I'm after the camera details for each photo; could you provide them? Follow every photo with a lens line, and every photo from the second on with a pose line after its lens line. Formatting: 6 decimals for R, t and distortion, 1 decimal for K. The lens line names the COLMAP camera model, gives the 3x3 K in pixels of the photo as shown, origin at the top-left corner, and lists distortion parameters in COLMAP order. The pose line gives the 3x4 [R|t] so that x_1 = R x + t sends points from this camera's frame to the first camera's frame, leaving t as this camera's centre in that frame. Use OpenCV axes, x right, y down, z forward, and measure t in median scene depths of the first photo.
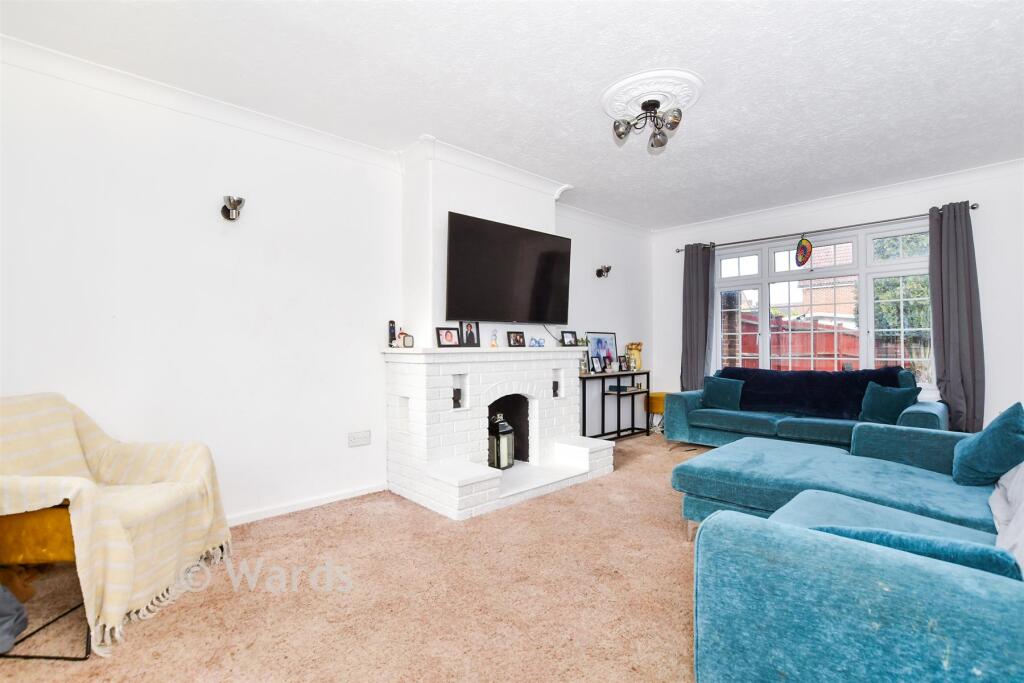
lens RADIAL K [[473.0, 0, 514.1], [0, 473.0, 339.9], [0, 0, 1]] dist [-0.013886, 0.000030]
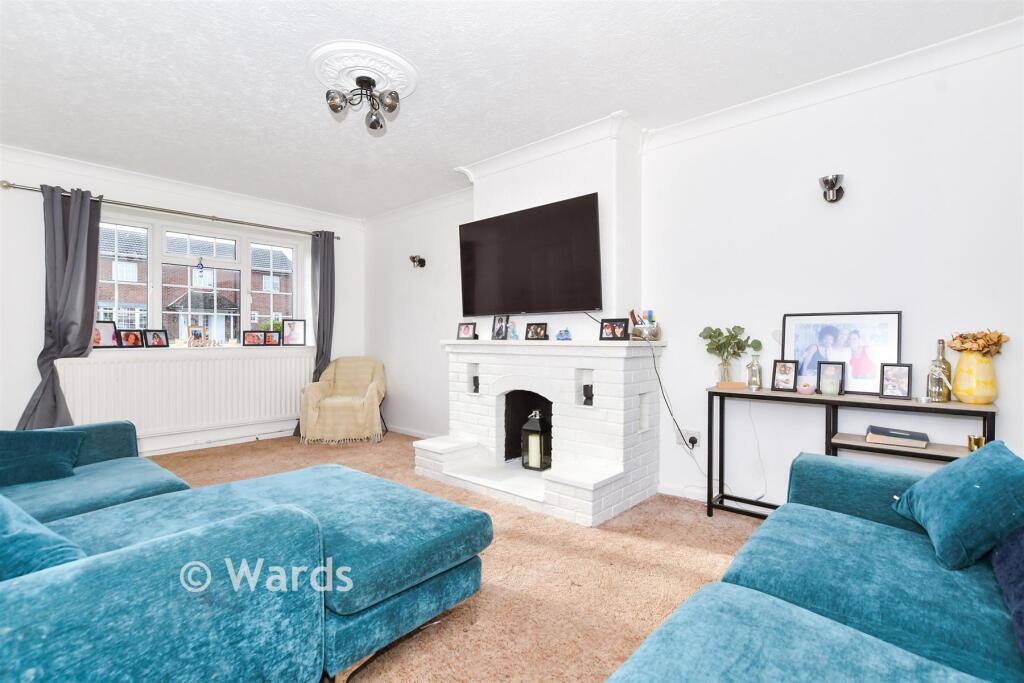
lens RADIAL K [[473.0, 0, 513.7], [0, 473.0, 341.5], [0, 0, 1]] dist [-0.013886, 0.000030]
pose [[0.082355, 0.008700, -0.996565, 0.892708], [0.009778, 0.999907, 0.009538, 0.008253], [0.996555, -0.010530, 0.082262, 0.868561]]
